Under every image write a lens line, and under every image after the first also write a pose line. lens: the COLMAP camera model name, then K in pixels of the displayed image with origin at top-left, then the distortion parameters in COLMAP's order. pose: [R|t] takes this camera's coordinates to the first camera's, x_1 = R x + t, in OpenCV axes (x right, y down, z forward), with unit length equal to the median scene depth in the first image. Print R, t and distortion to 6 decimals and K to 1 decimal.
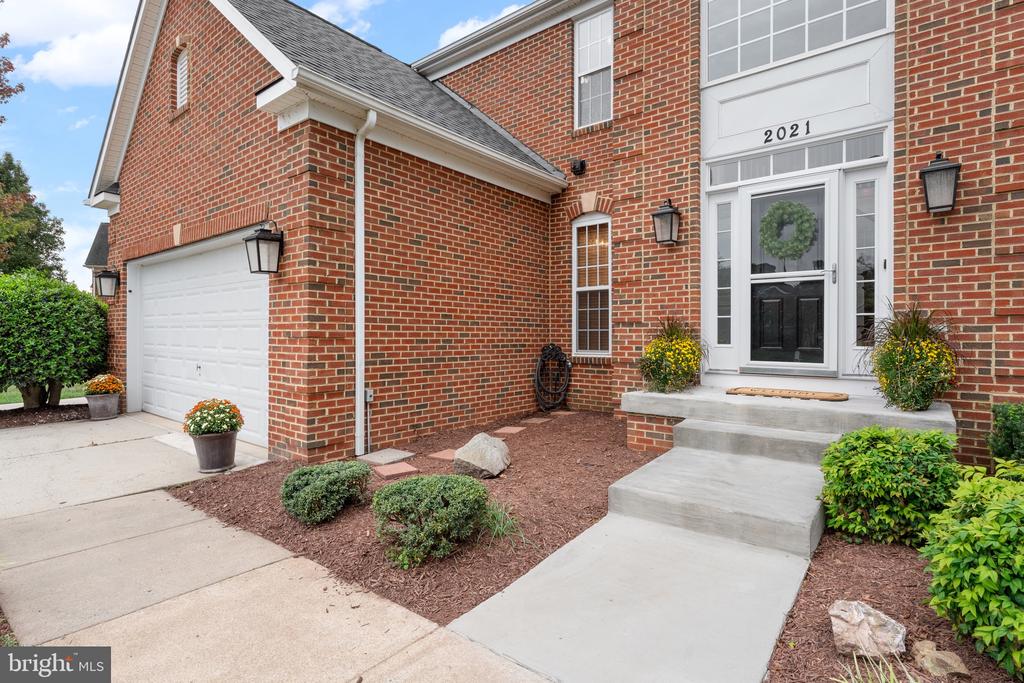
lens RADIAL K [[520.5, 0, 512.0], [0, 520.5, 341.5], [0, 0, 1]] dist [0.000146, -0.000164]
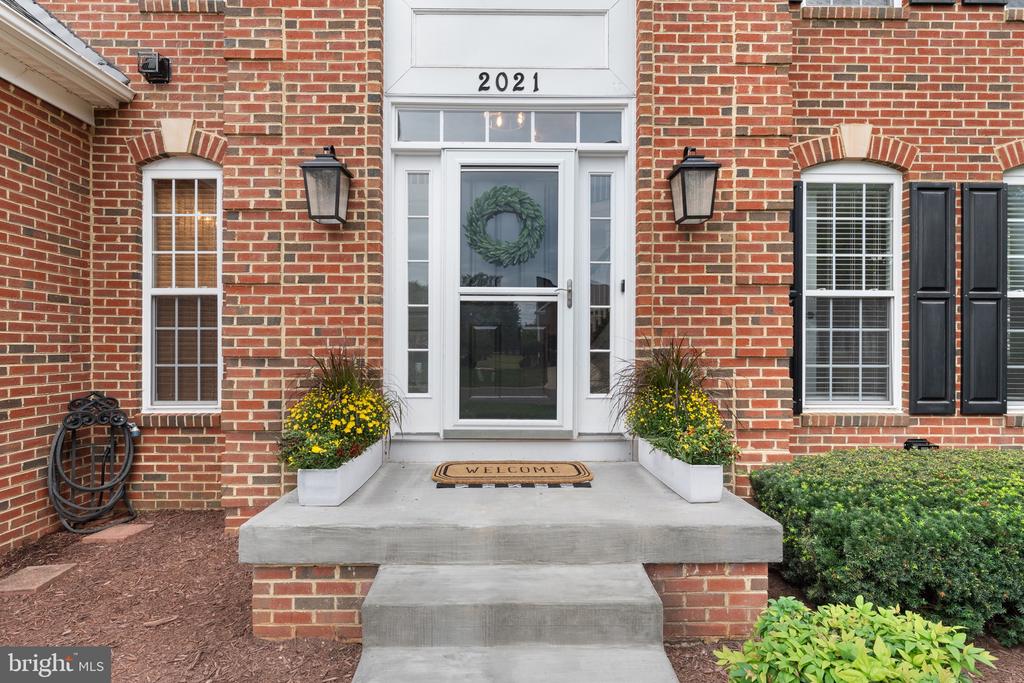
lens RADIAL K [[518.2, 0, 512.0], [0, 518.2, 341.5], [0, 0, 1]] dist [-0.001282, -0.000224]
pose [[0.775522, 0.003498, 0.631311, 0.090774], [0.005203, 0.999915, -0.011932, -0.047395], [-0.631299, 0.012538, 0.775438, 0.413176]]
